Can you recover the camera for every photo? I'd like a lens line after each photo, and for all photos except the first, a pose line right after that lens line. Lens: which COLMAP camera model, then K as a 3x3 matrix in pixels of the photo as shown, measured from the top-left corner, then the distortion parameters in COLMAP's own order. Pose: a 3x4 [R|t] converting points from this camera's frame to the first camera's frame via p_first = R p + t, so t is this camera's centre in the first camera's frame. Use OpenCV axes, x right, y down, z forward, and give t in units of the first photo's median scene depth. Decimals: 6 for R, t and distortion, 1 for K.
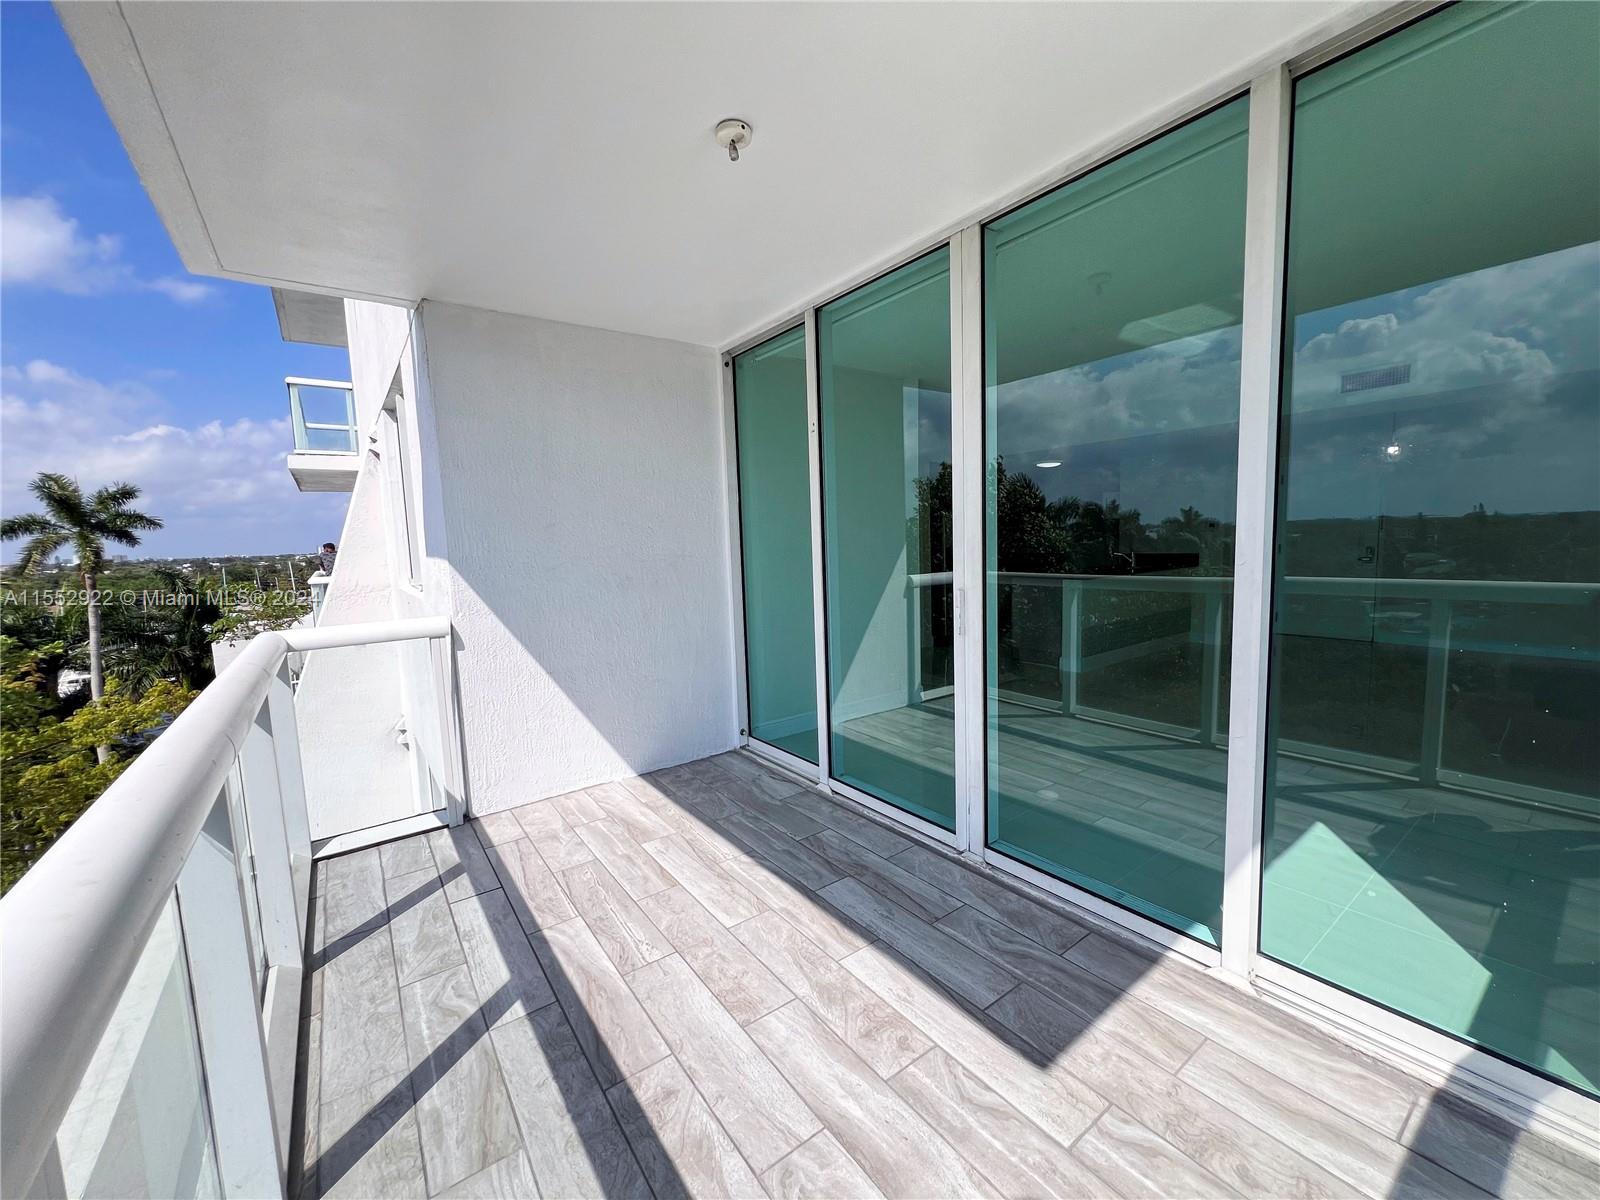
lens RADIAL K [[636.5, 0, 800.0], [0, 636.5, 600.0], [0, 0, 1]] dist [-0.000106, -0.000023]
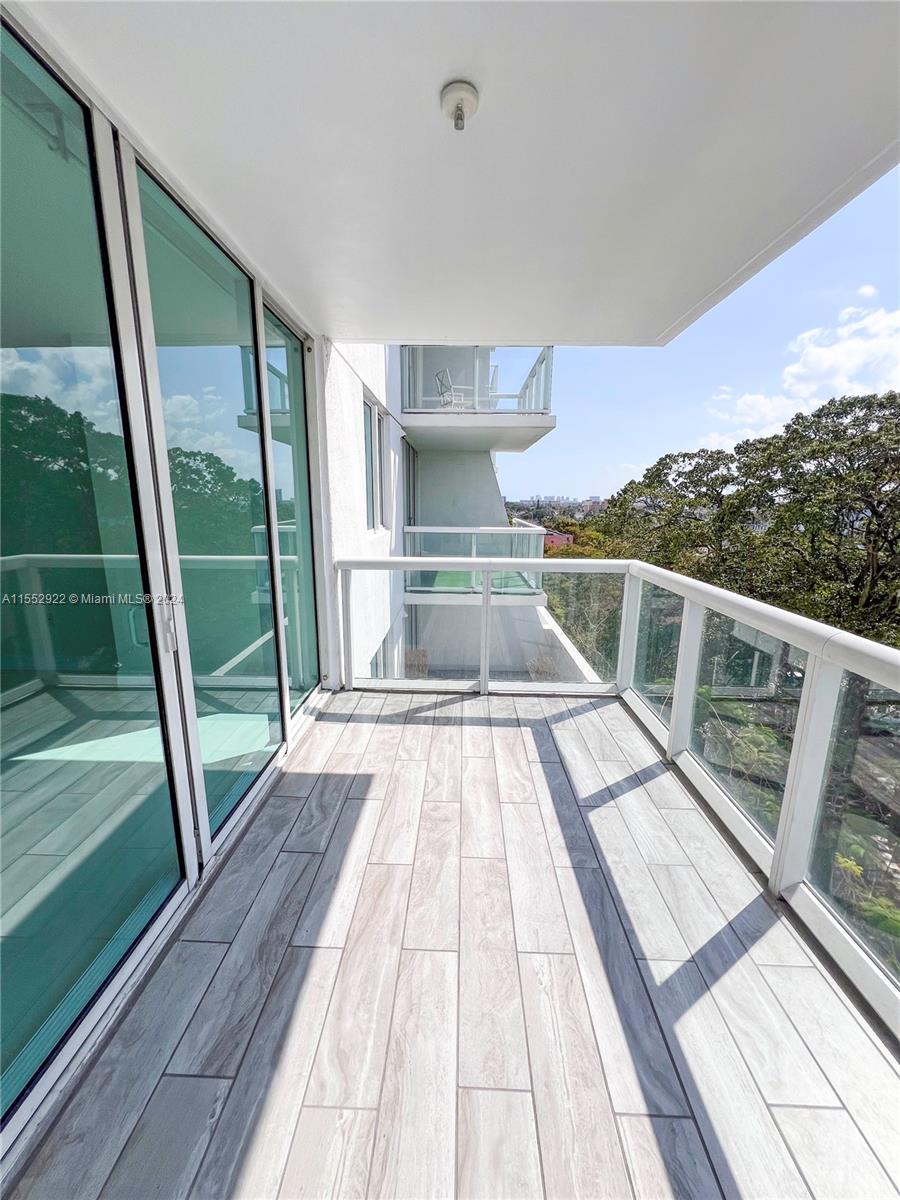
lens RADIAL K [[485.2, 0, 450.0], [0, 485.2, 600.0], [0, 0, 1]] dist [-0.000183, 0.000151]
pose [[-0.780539, -0.129586, 0.611527, -0.515157], [0.062509, 0.957193, 0.282619, -0.211274], [-0.621974, 0.258821, -0.739027, 1.511103]]
